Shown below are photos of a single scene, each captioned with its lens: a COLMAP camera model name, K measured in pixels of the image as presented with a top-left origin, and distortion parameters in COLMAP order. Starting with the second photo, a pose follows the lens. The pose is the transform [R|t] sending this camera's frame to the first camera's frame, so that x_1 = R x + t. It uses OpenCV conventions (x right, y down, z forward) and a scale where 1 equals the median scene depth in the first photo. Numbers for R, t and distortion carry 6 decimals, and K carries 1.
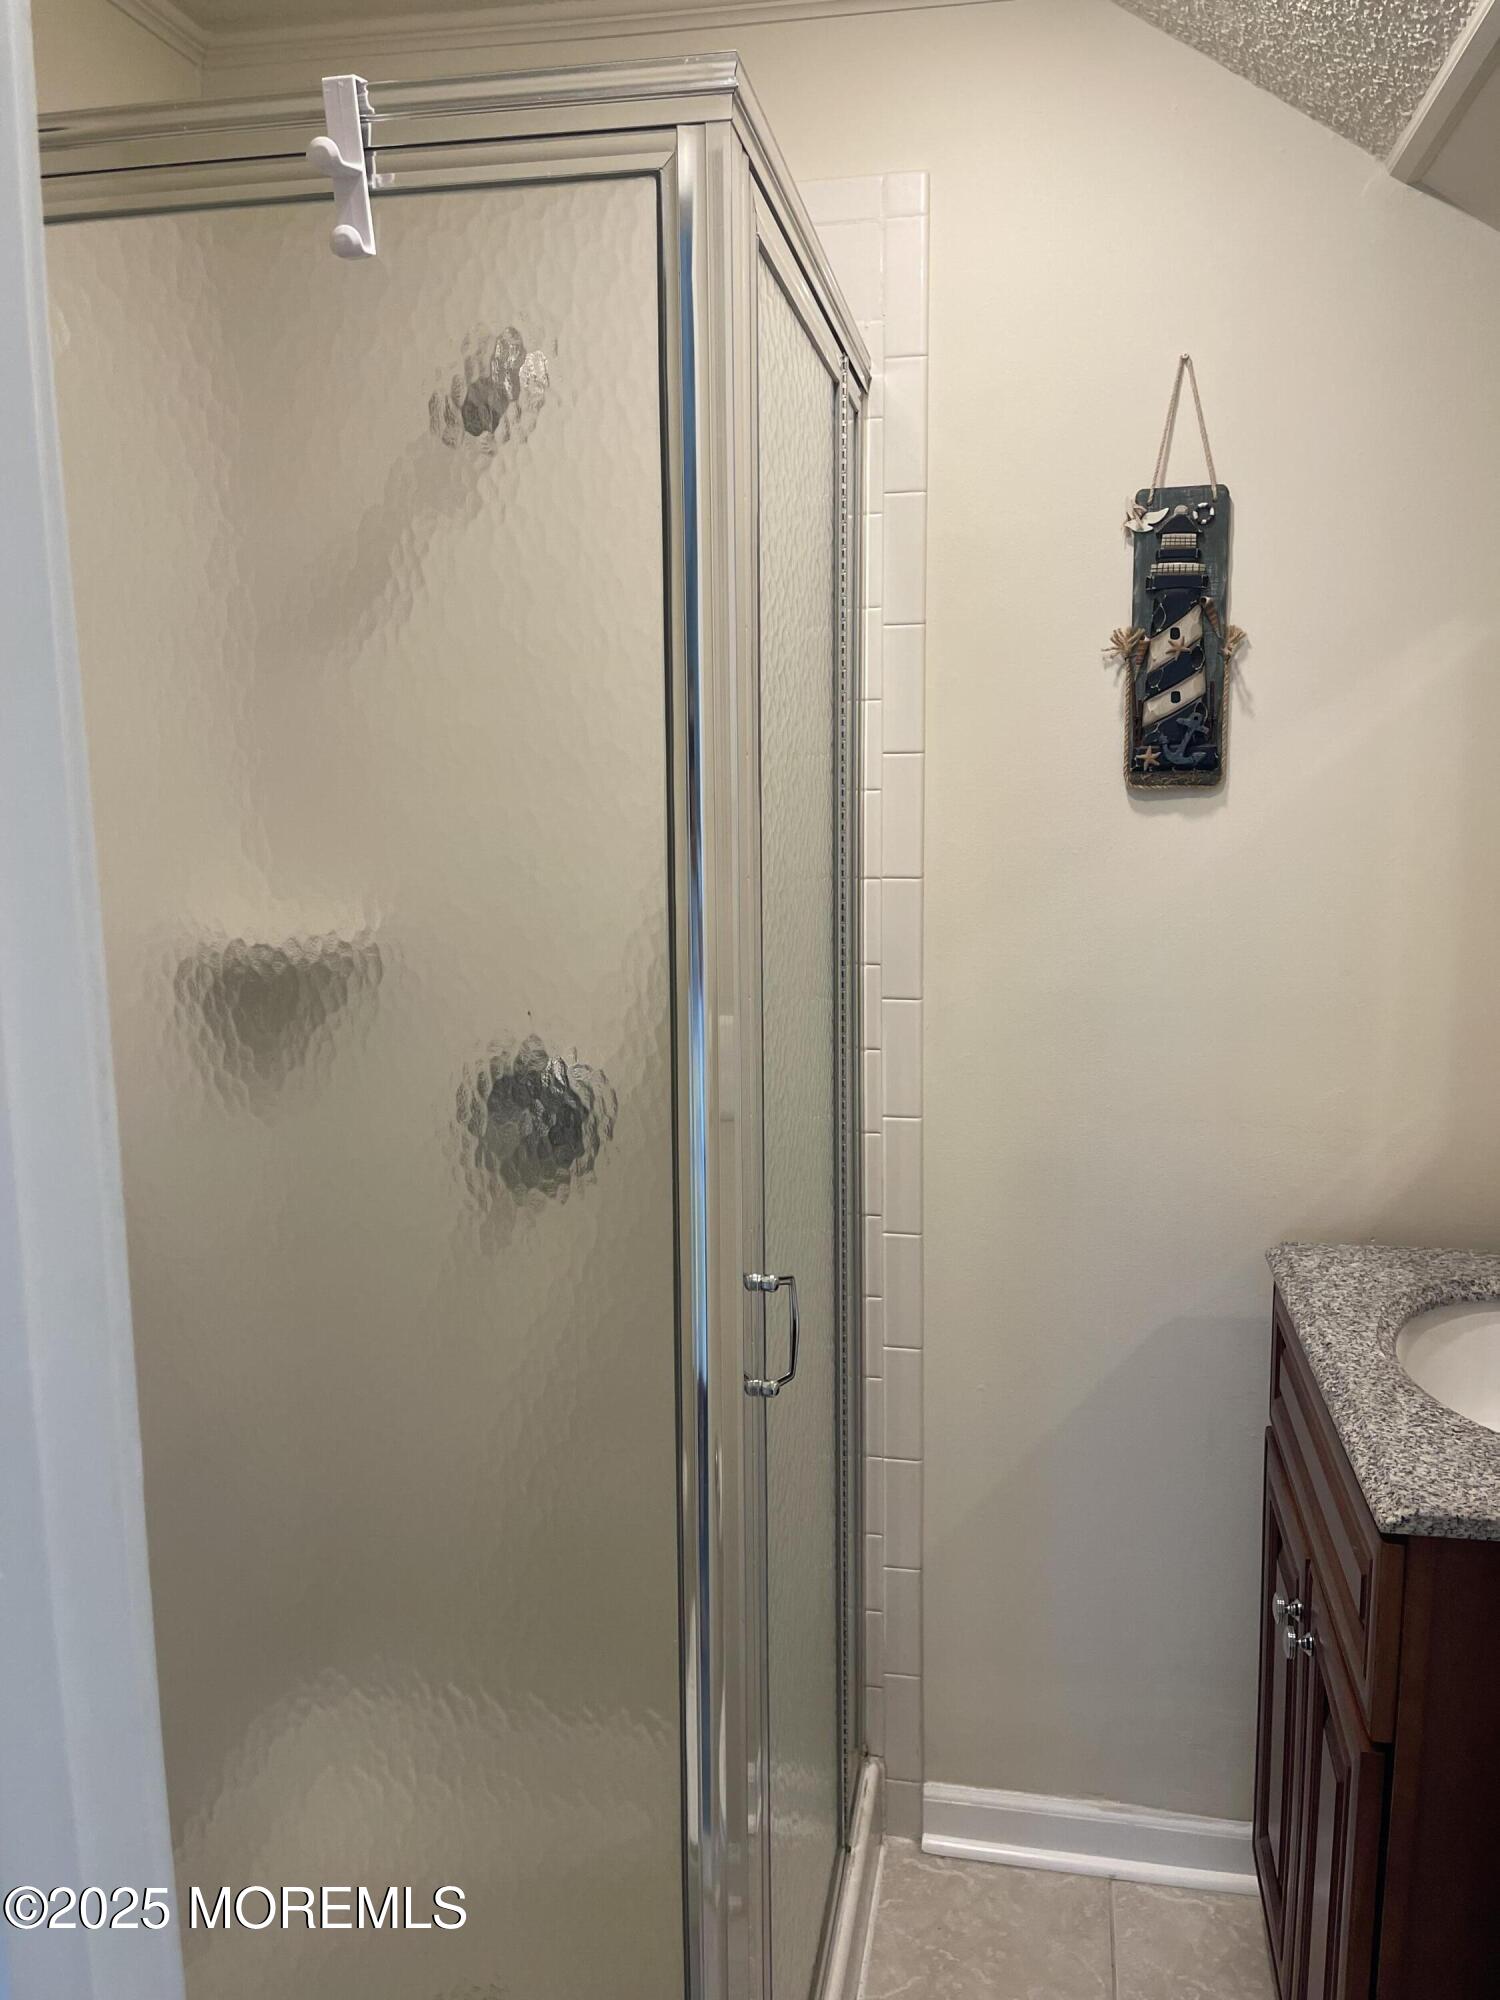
lens RADIAL K [[1522.8, 0, 750.4], [0, 1522.8, 1004.0], [0, 0, 1]] dist [0.057554, -0.065448]
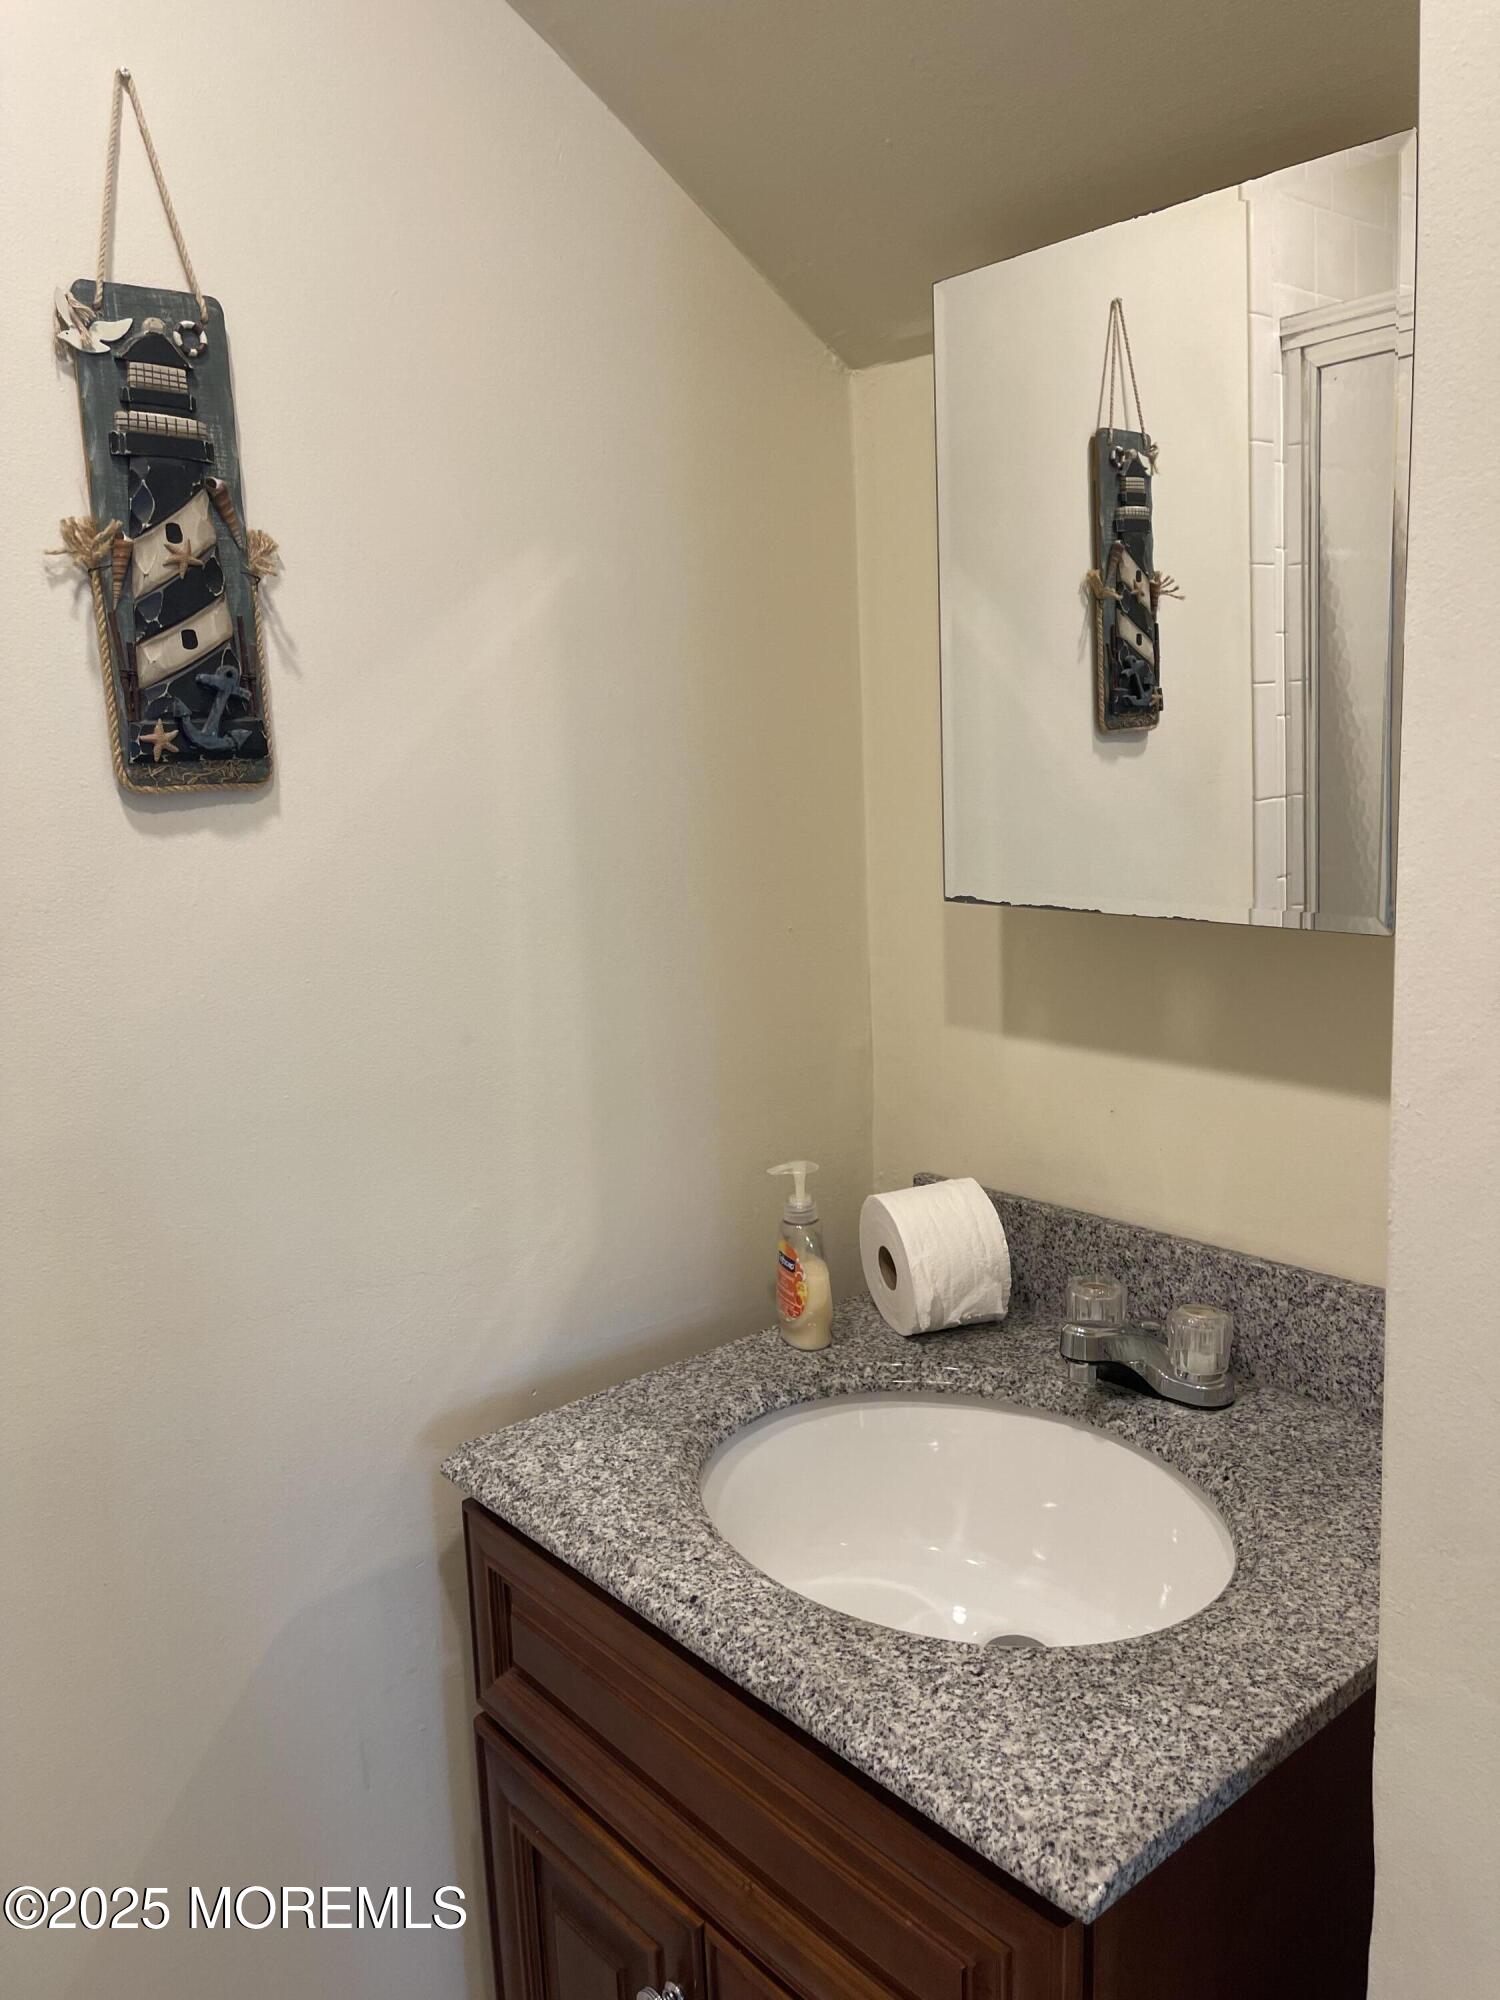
lens RADIAL K [[1522.8, 0, 753.1], [0, 1522.8, 988.1], [0, 0, 1]] dist [0.057554, -0.065448]
pose [[0.626679, -0.135451, 0.767415, -0.068141], [0.164619, 0.985565, 0.039526, -0.051636], [-0.761692, 0.101561, 0.639931, 0.456511]]
